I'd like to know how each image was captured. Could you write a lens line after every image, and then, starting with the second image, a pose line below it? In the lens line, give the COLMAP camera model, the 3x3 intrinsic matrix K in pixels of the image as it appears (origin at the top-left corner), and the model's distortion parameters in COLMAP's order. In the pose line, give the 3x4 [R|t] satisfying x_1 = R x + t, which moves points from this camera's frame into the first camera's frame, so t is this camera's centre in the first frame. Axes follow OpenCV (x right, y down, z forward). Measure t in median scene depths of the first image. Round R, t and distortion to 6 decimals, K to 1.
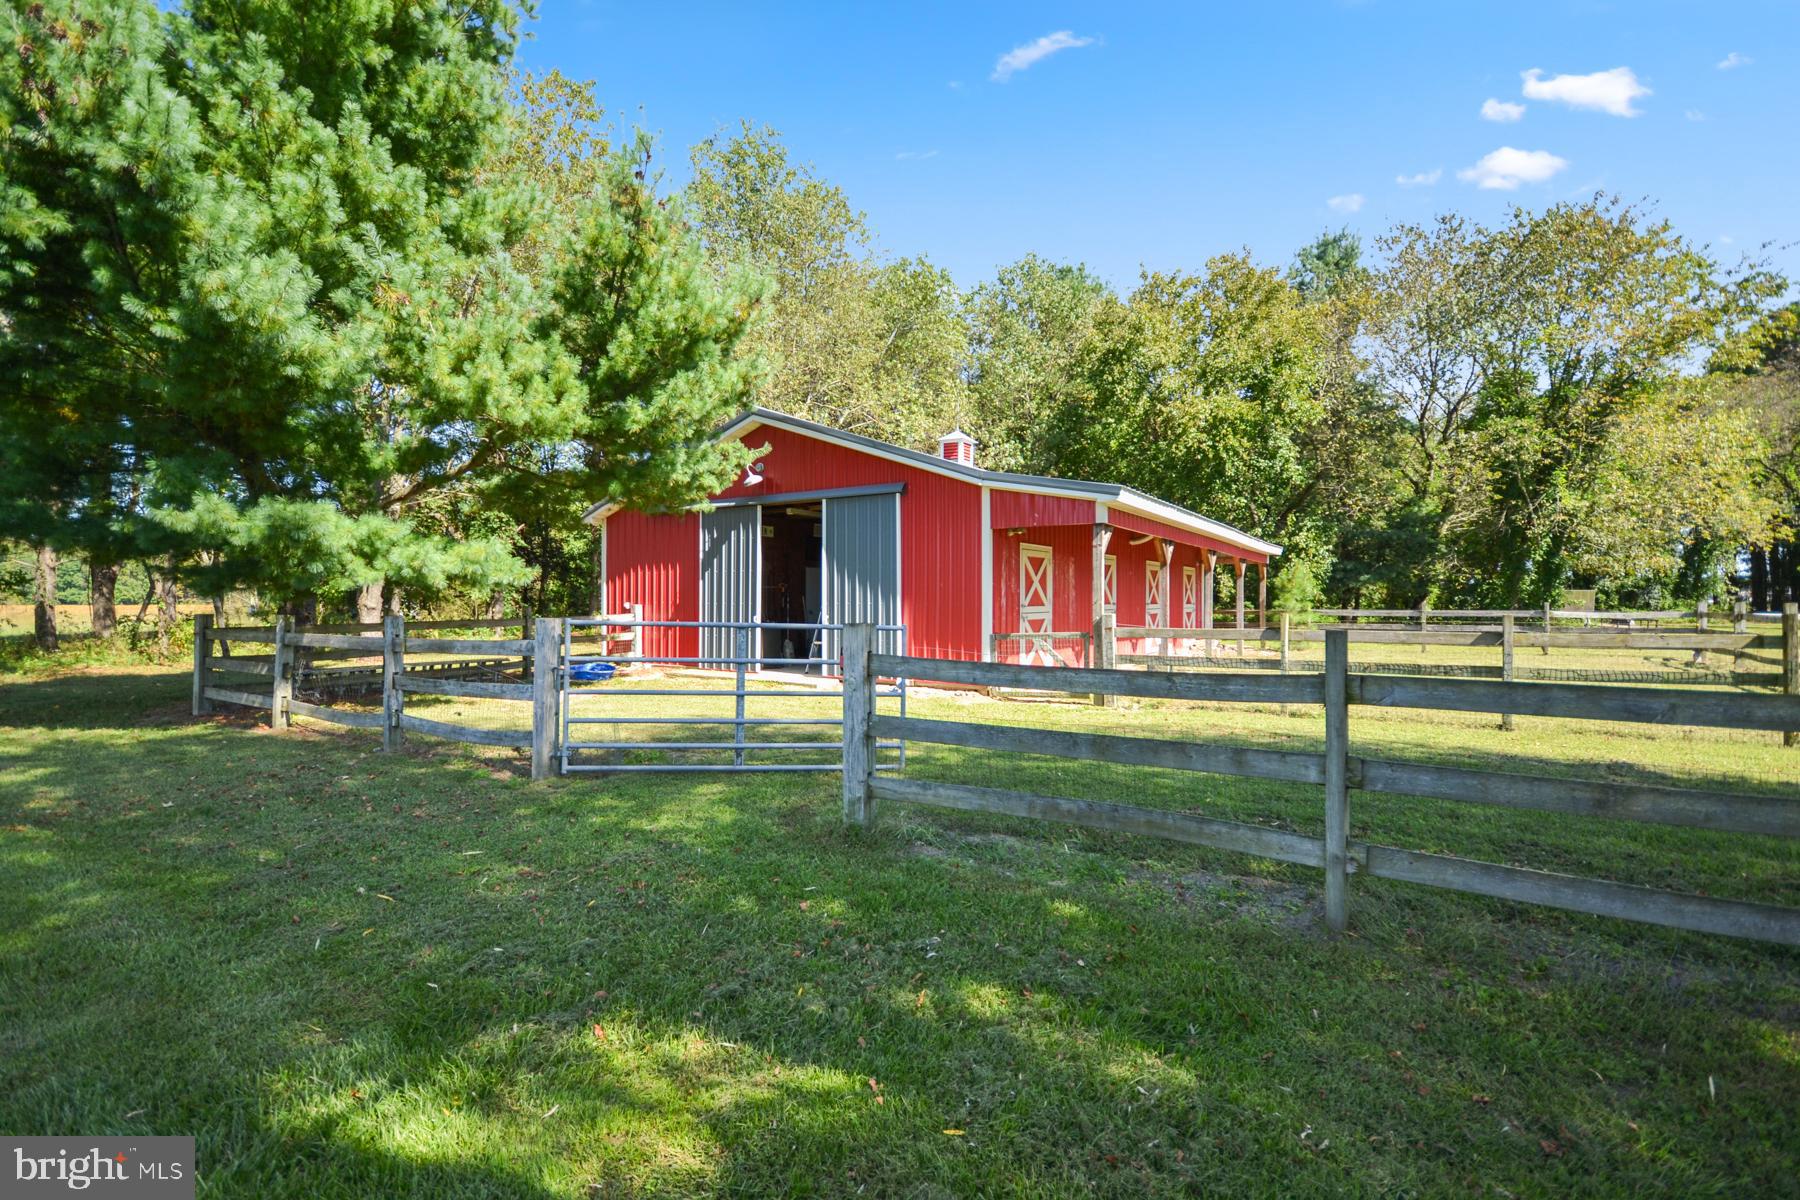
lens RADIAL K [[820.3, 0, 900.0], [0, 820.3, 600.0], [0, 0, 1]] dist [0.000909, 0.000135]
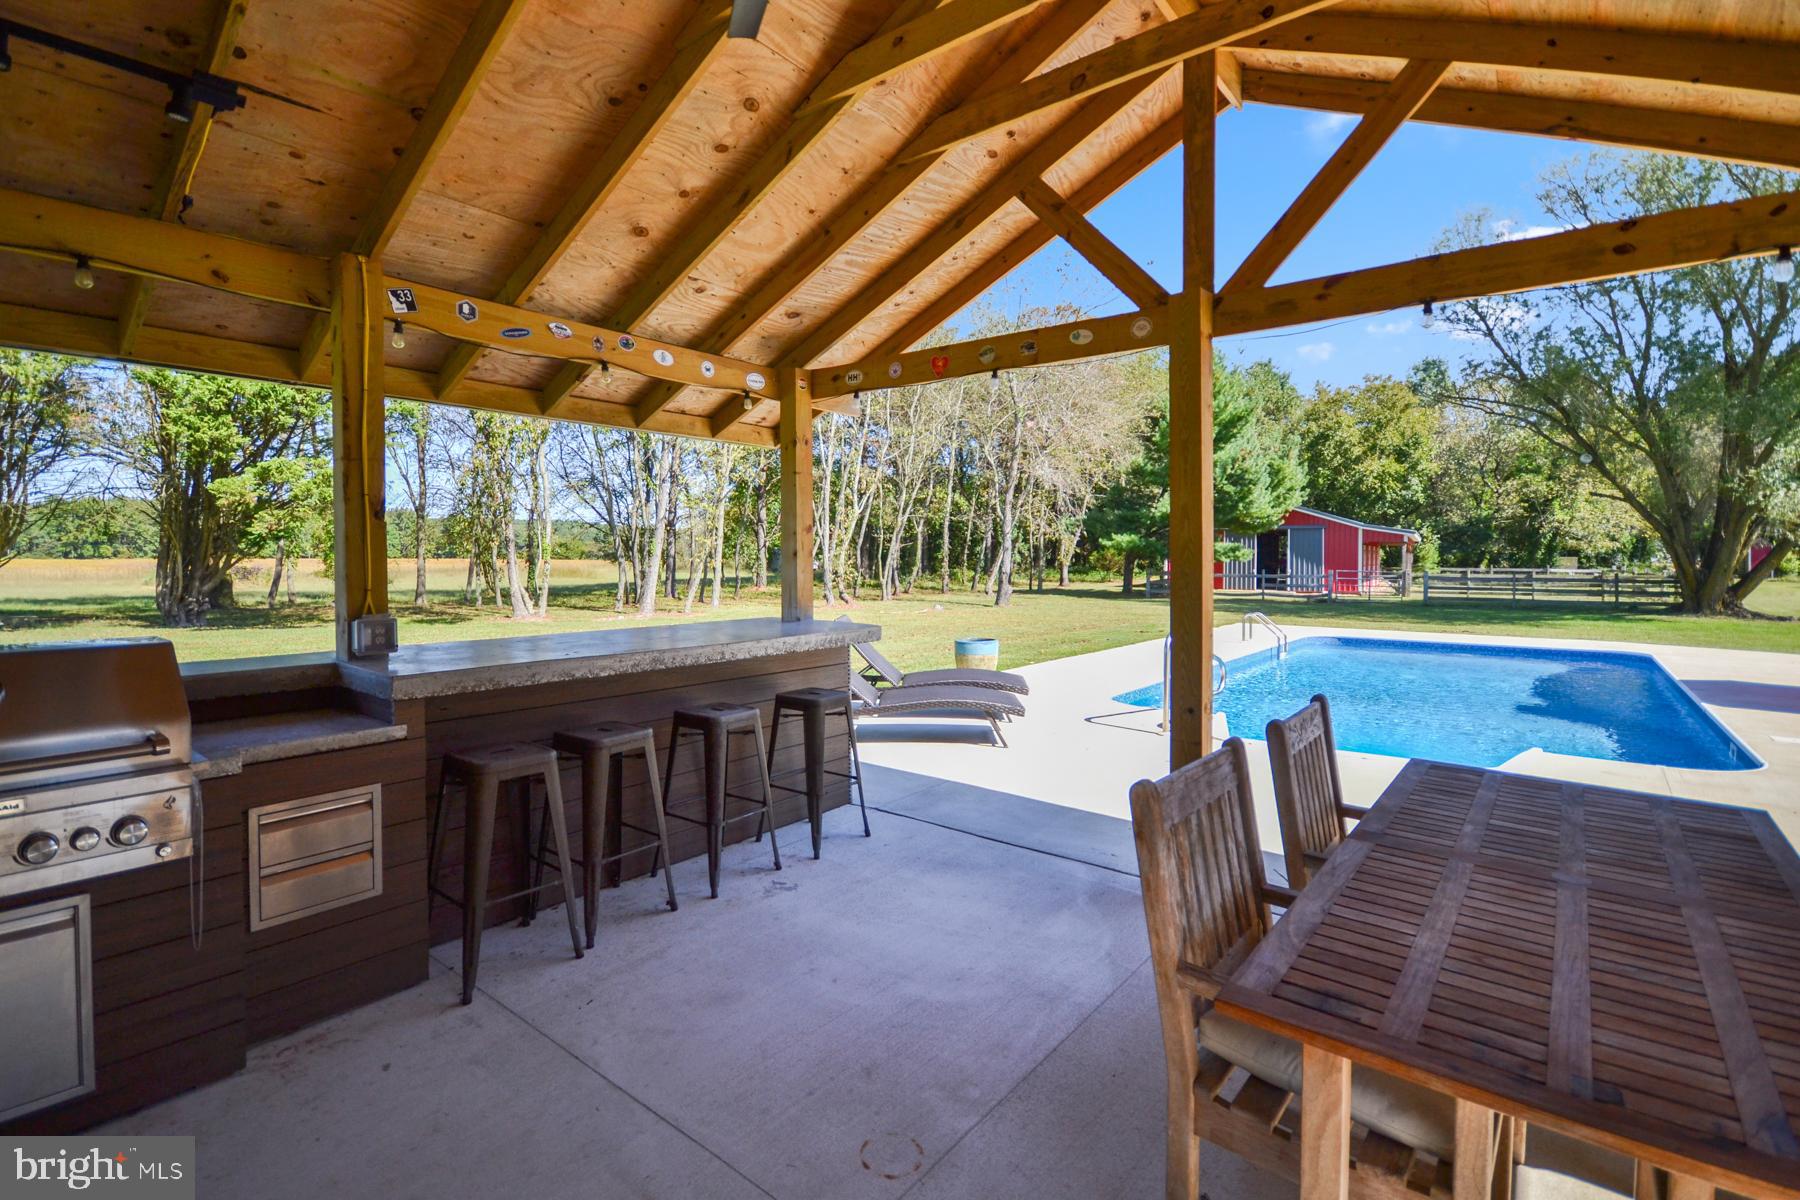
lens RADIAL K [[839.4, 0, 907.2], [0, 839.4, 572.8], [0, 0, 1]] dist [0.001121, -0.000328]
pose [[0.999960, -0.005919, 0.006719, -1.142949], [0.005816, 0.999866, 0.015305, -0.025715], [-0.006809, -0.015265, 0.999860, -1.496643]]
